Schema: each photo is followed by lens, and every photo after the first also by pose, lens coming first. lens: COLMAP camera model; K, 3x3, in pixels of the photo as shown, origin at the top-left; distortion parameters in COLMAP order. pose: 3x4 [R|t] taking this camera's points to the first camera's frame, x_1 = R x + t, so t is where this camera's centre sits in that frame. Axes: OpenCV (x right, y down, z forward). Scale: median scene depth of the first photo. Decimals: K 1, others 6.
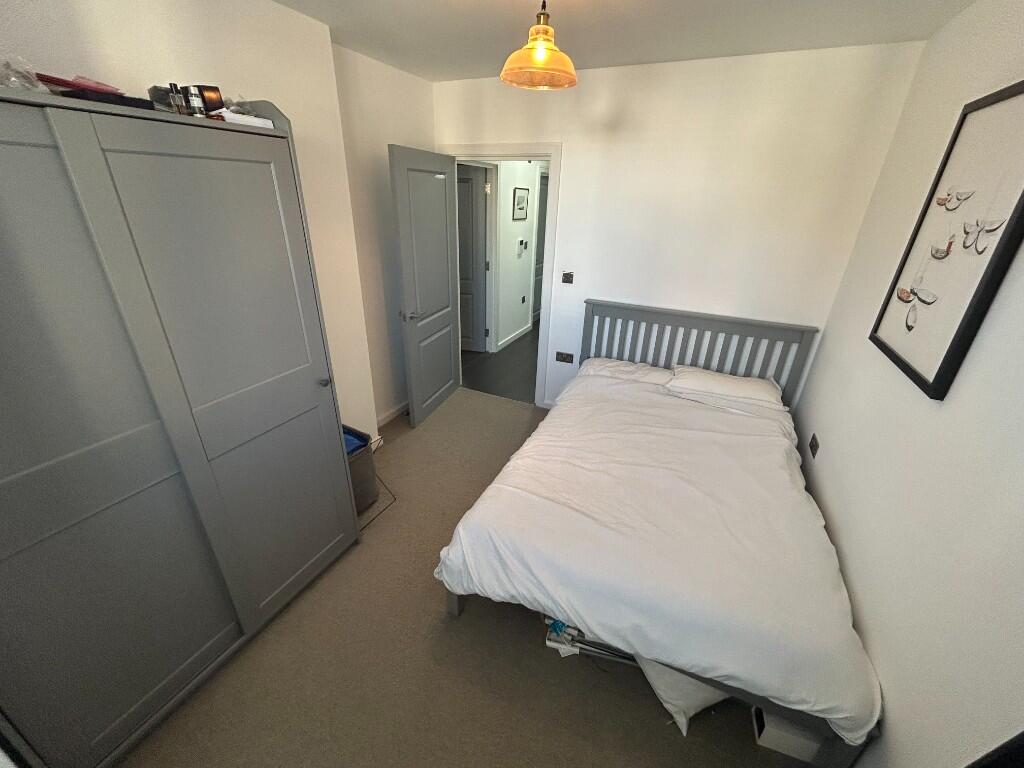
lens RADIAL K [[412.2, 0, 512.0], [0, 412.2, 384.0], [0, 0, 1]] dist [0.001261, 0.001175]
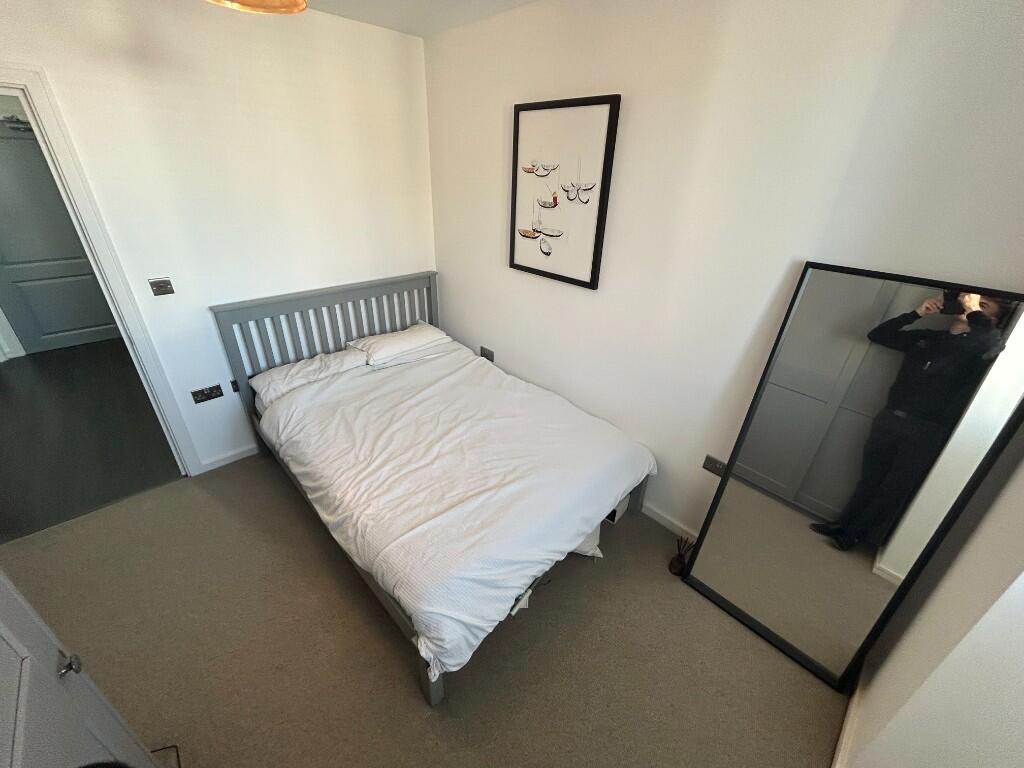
lens RADIAL K [[412.2, 0, 512.0], [0, 412.2, 384.0], [0, 0, 1]] dist [0.001261, 0.001175]
pose [[0.366119, -0.451924, 0.813463, -0.320041], [0.373786, 0.871957, 0.316189, -0.135435], [-0.852197, 0.188298, 0.488163, 0.239623]]
